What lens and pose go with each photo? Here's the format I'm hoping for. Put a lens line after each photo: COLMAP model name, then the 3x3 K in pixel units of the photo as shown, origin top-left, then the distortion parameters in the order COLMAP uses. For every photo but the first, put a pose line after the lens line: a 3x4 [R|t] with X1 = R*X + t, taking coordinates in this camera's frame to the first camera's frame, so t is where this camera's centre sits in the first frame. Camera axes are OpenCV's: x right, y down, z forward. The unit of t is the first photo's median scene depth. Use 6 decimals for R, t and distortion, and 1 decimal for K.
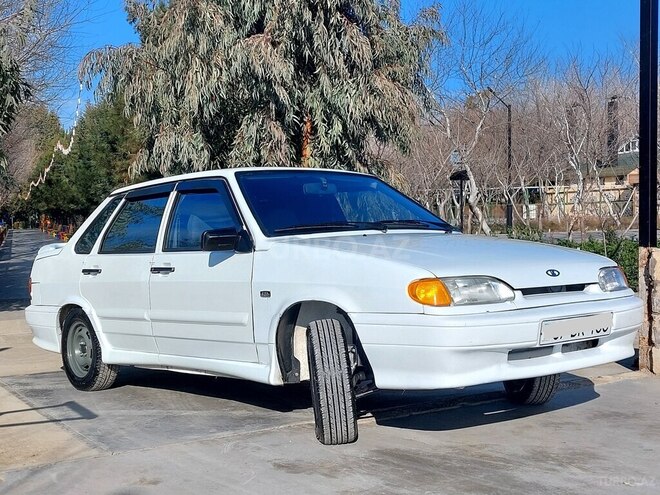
lens RADIAL K [[1193.6, 0, 330.0], [0, 1193.6, 247.5], [0, 0, 1]] dist [0.052865, 0.143579]
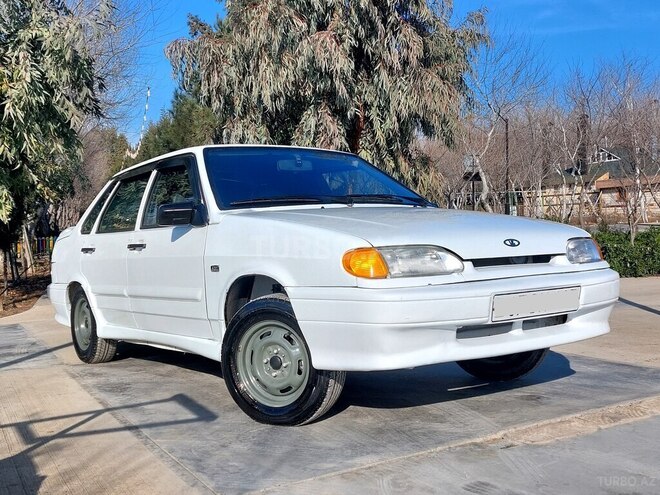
lens RADIAL K [[884.7, 0, 330.0], [0, 884.7, 247.5], [0, 0, 1]] dist [-0.006105, 0.006032]
pose [[0.995230, -0.006483, -0.097341, 0.101768], [0.006604, 0.999978, 0.000926, 0.020833], [0.097333, -0.001564, 0.995251, 0.280388]]
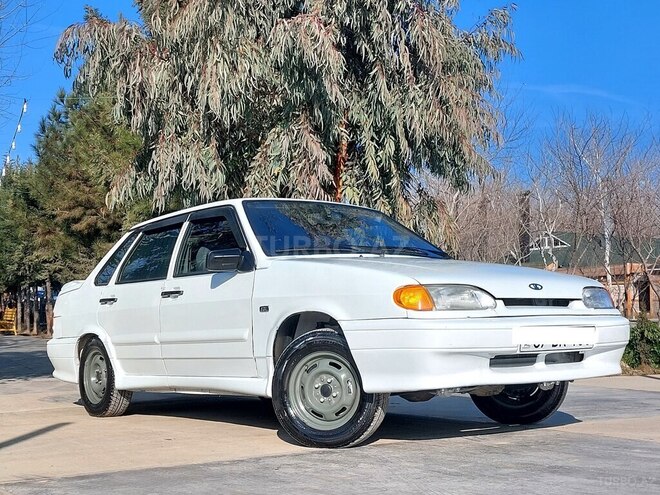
lens RADIAL K [[1193.6, 0, 330.0], [0, 1193.6, 247.5], [0, 0, 1]] dist [0.052865, 0.143579]
pose [[0.999050, 0.006448, -0.043106, 0.045845], [-0.010044, 0.996436, -0.083748, 0.068268], [0.042413, 0.084101, 0.995554, -0.045666]]
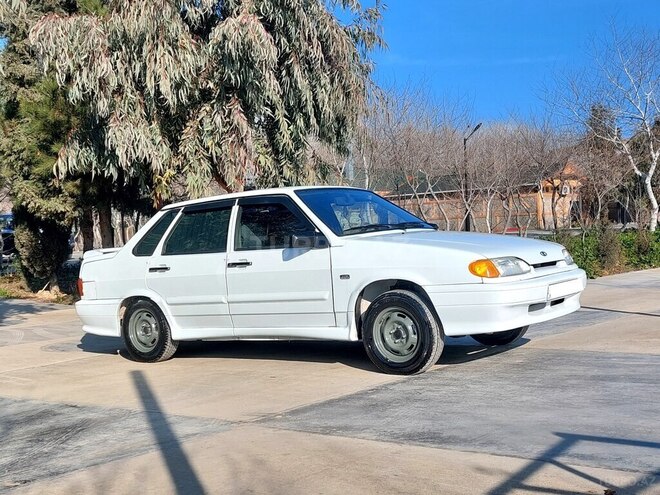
lens RADIAL K [[1193.6, 0, 330.0], [0, 1193.6, 247.5], [0, 0, 1]] dist [0.052865, 0.143579]
pose [[0.960129, -0.034680, 0.277397, -0.435644], [0.035519, 0.999367, 0.002002, 0.000779], [-0.277291, 0.007931, 0.960753, -0.332972]]
